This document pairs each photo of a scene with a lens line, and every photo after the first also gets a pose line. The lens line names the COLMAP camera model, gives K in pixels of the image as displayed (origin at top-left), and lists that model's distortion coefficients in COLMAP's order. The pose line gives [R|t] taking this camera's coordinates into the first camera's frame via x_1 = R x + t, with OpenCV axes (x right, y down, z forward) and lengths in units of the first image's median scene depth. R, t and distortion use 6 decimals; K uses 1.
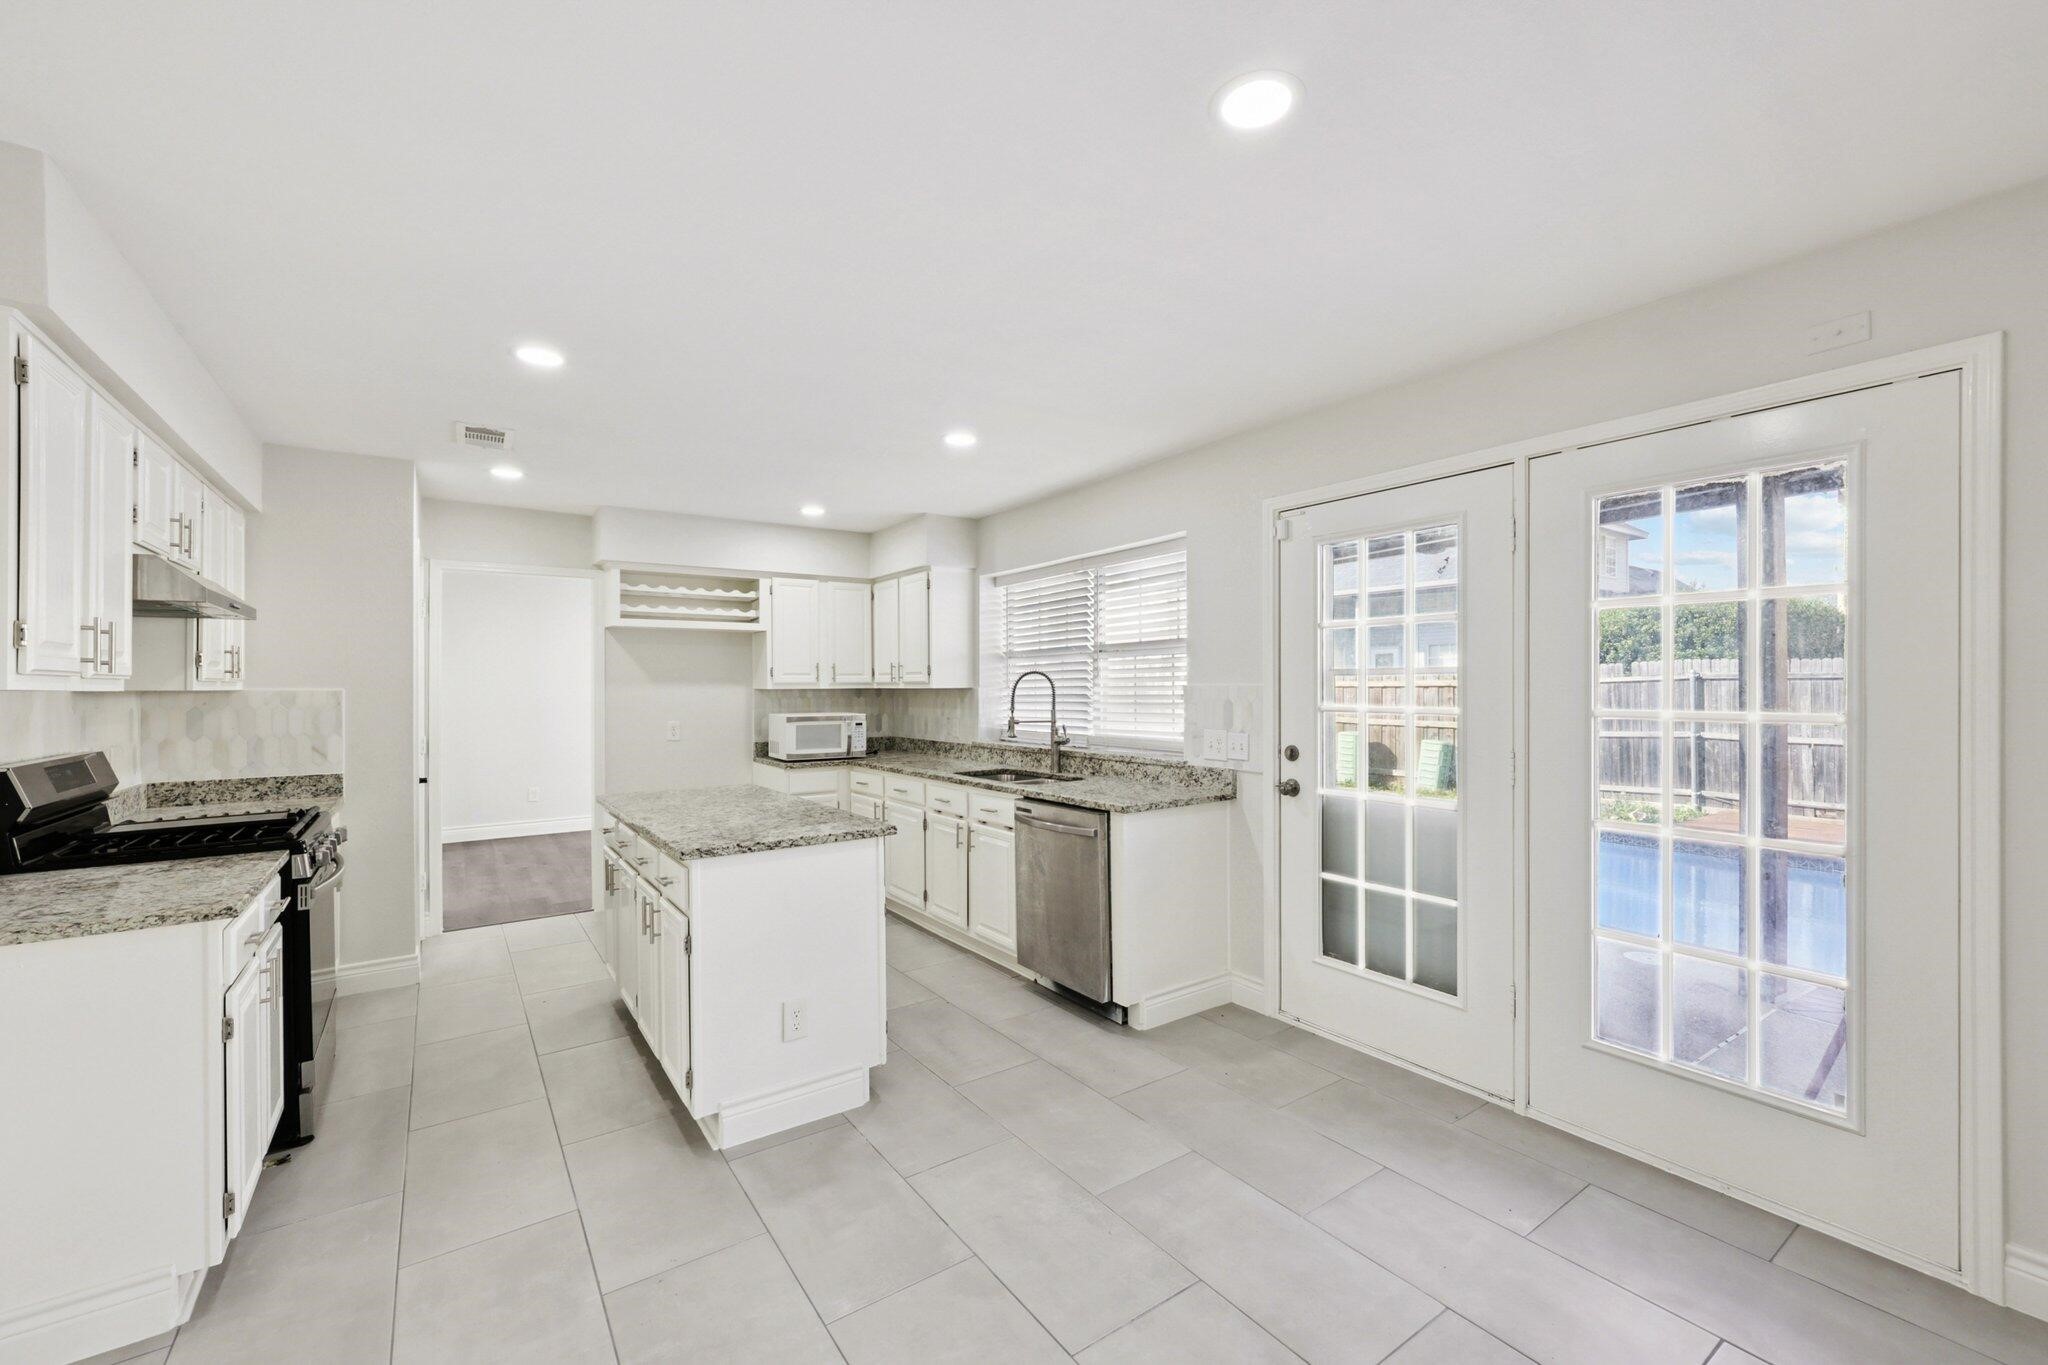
lens RADIAL K [[834.5, 0, 1027.2], [0, 834.5, 687.8], [0, 0, 1]] dist [-0.000593, 0.000161]
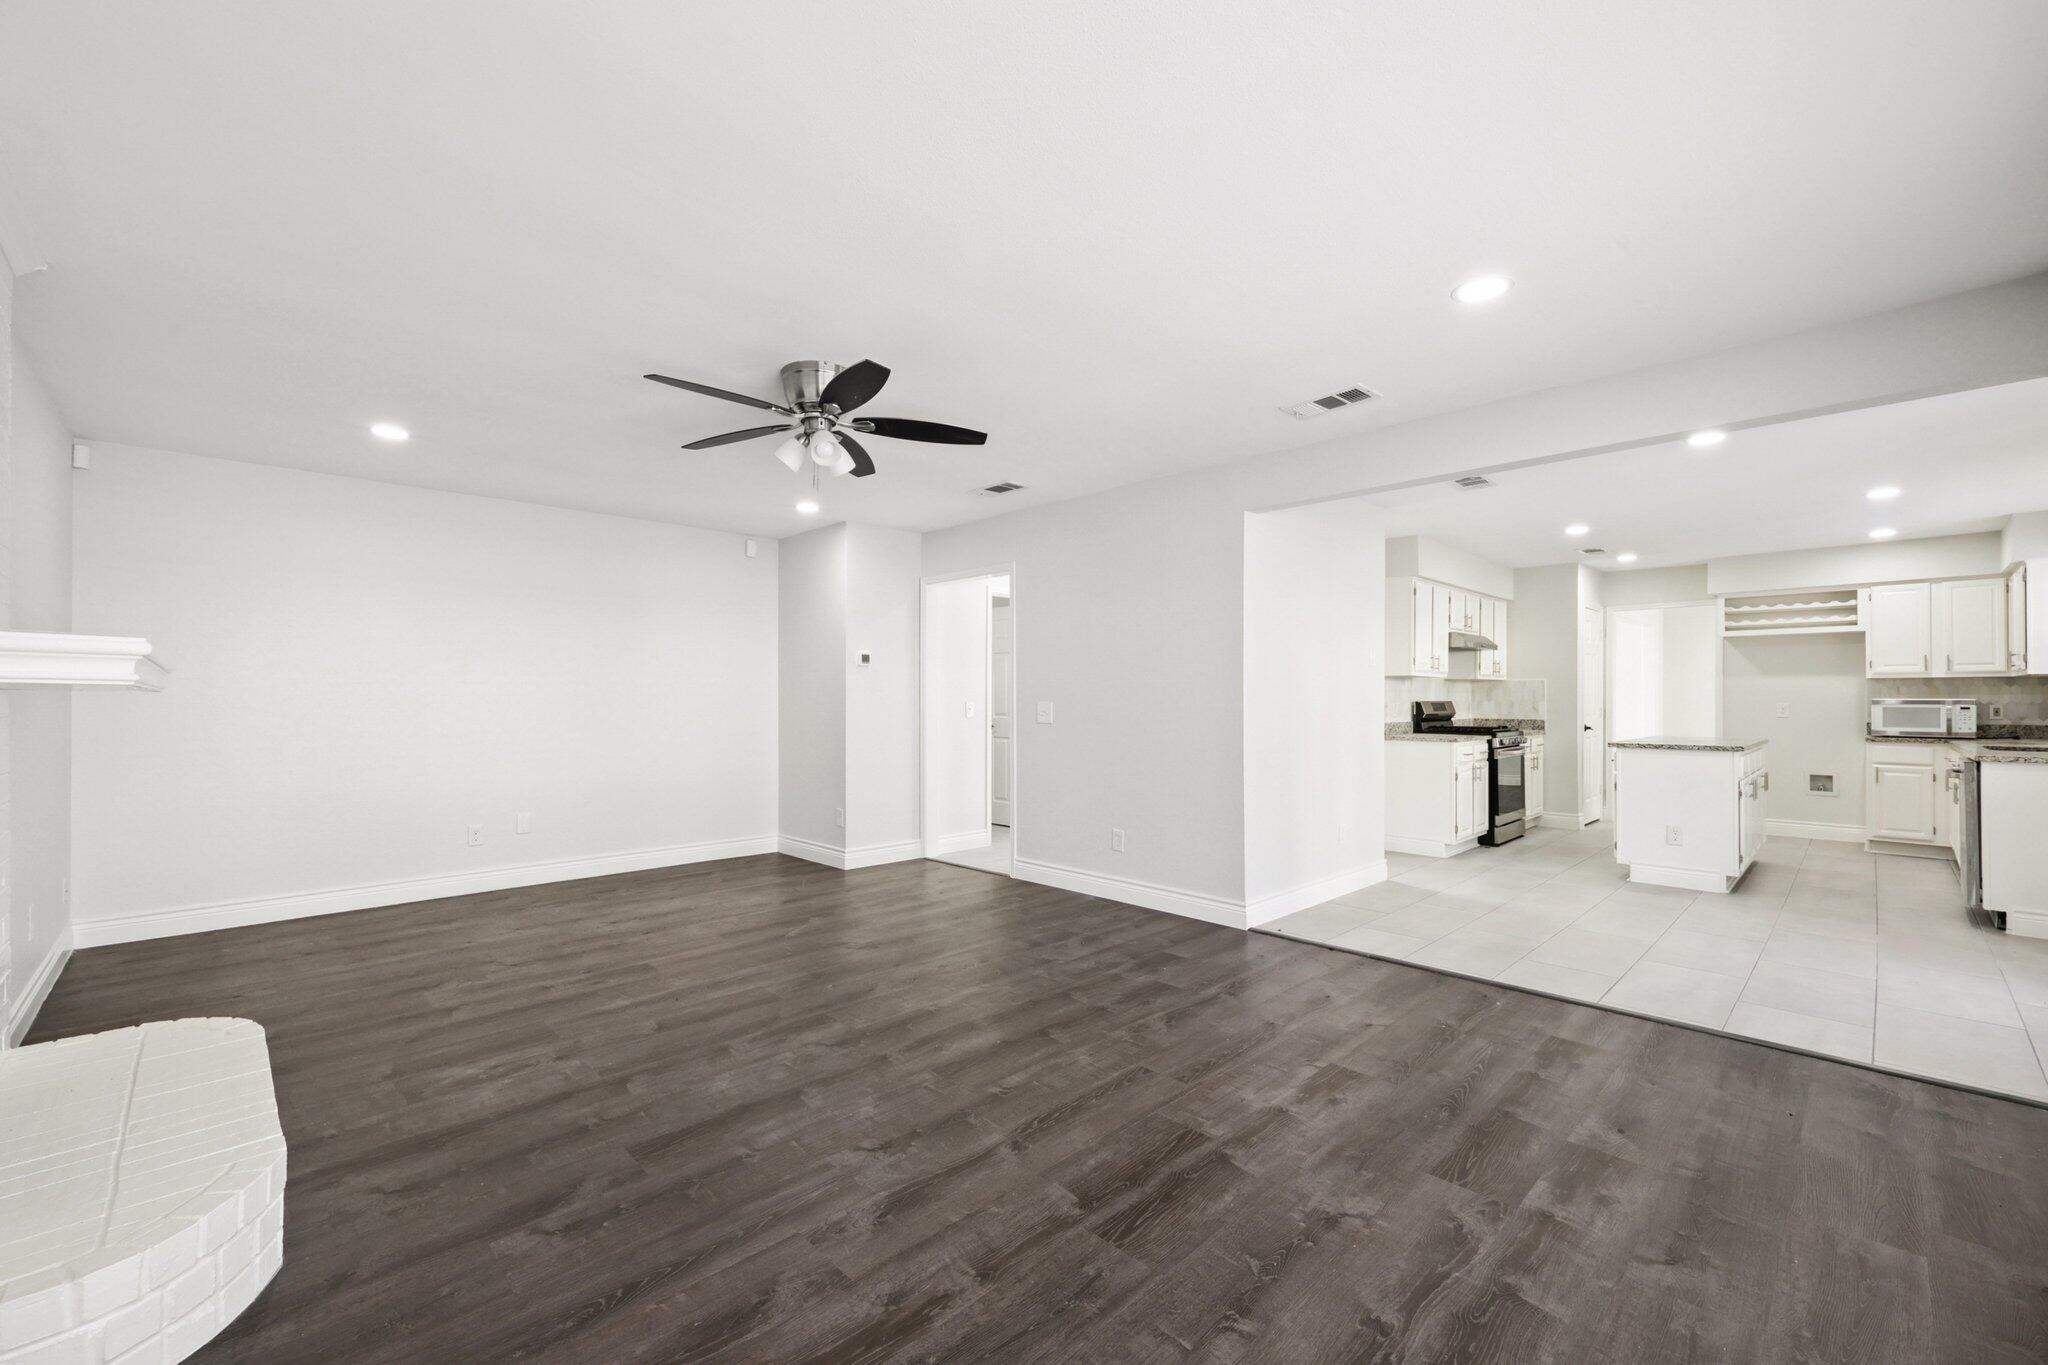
lens RADIAL K [[834.5, 0, 1027.2], [0, 834.5, 687.8], [0, 0, 1]] dist [-0.000593, 0.000161]
pose [[0.164799, -0.005559, -0.986311, 0.752039], [-0.003511, 0.999974, -0.006223, 0.030098], [0.986321, 0.004488, 0.164776, -0.455546]]
